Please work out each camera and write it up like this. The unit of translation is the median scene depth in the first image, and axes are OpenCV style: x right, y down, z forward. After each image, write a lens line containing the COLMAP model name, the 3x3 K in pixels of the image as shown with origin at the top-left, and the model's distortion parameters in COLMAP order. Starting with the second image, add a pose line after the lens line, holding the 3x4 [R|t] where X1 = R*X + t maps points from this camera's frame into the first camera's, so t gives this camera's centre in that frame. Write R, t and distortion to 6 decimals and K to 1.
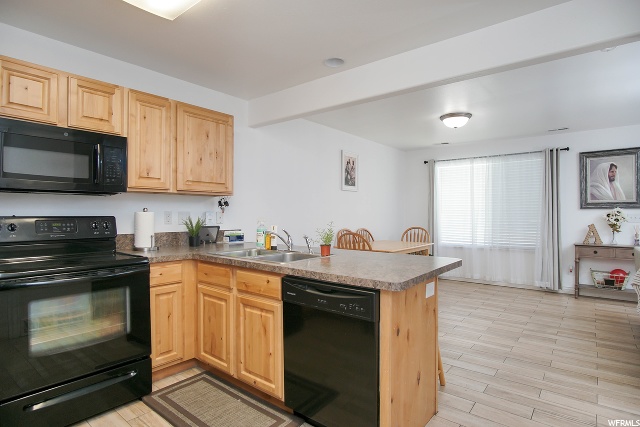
lens RADIAL K [[346.9, 0, 313.9], [0, 346.9, 208.8], [0, 0, 1]] dist [-0.033592, 0.010439]
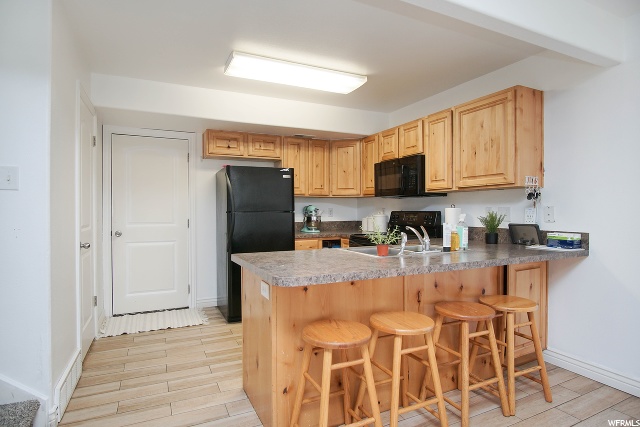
lens RADIAL K [[346.9, 0, 316.4], [0, 346.9, 213.4], [0, 0, 1]] dist [-0.033592, 0.010439]
pose [[-0.424763, 0.005530, -0.905287, 0.440227], [0.010129, 0.999948, 0.001355, 0.012393], [0.905248, -0.008594, -0.424797, 0.600039]]
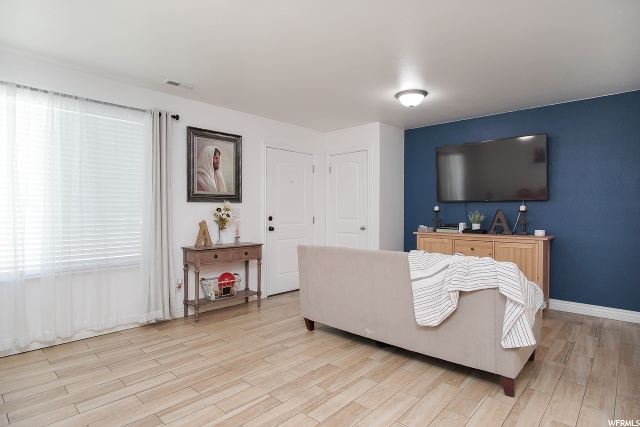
lens RADIAL K [[346.9, 0, 313.4], [0, 346.9, 210.3], [0, 0, 1]] dist [-0.033592, 0.010439]
pose [[0.067658, 0.003514, 0.997702, 0.042526], [-0.012255, 0.999921, -0.002691, 0.018502], [-0.997633, -0.012044, 0.067696, 0.672234]]
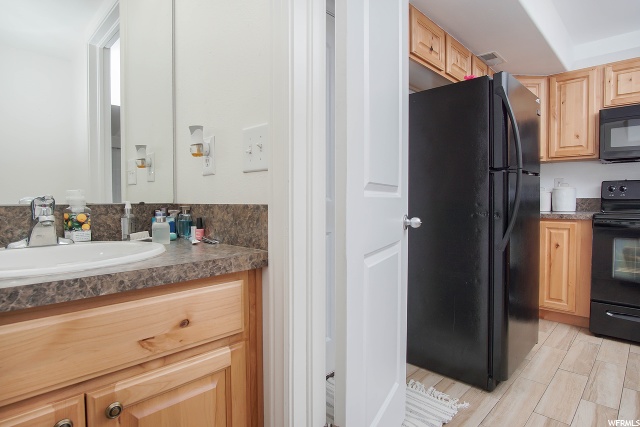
lens RADIAL K [[346.9, 0, 321.2], [0, 346.9, 211.1], [0, 0, 1]] dist [-0.033592, 0.010439]
pose [[-0.085182, 0.021024, -0.996144, 0.227454], [0.009505, 0.999749, 0.020287, 0.044298], [0.996320, -0.007740, -0.085360, -0.026490]]
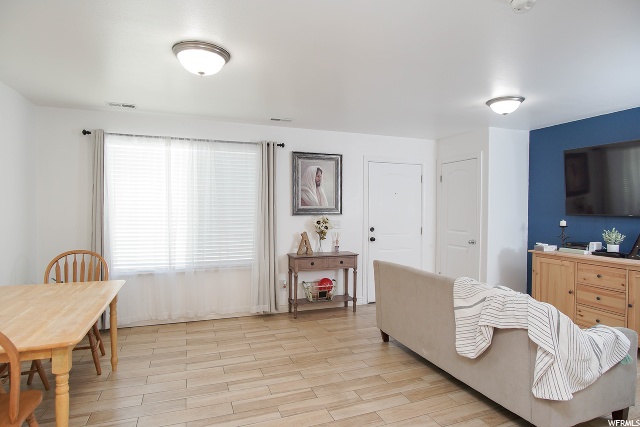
lens RADIAL K [[346.9, 0, 313.6], [0, 346.9, 214.5], [0, 0, 1]] dist [-0.033592, 0.010439]
pose [[0.505717, -0.011167, 0.862627, 0.031251], [-0.015327, 0.999642, 0.021925, -0.022392], [-0.862563, -0.024309, 0.505365, 0.496996]]
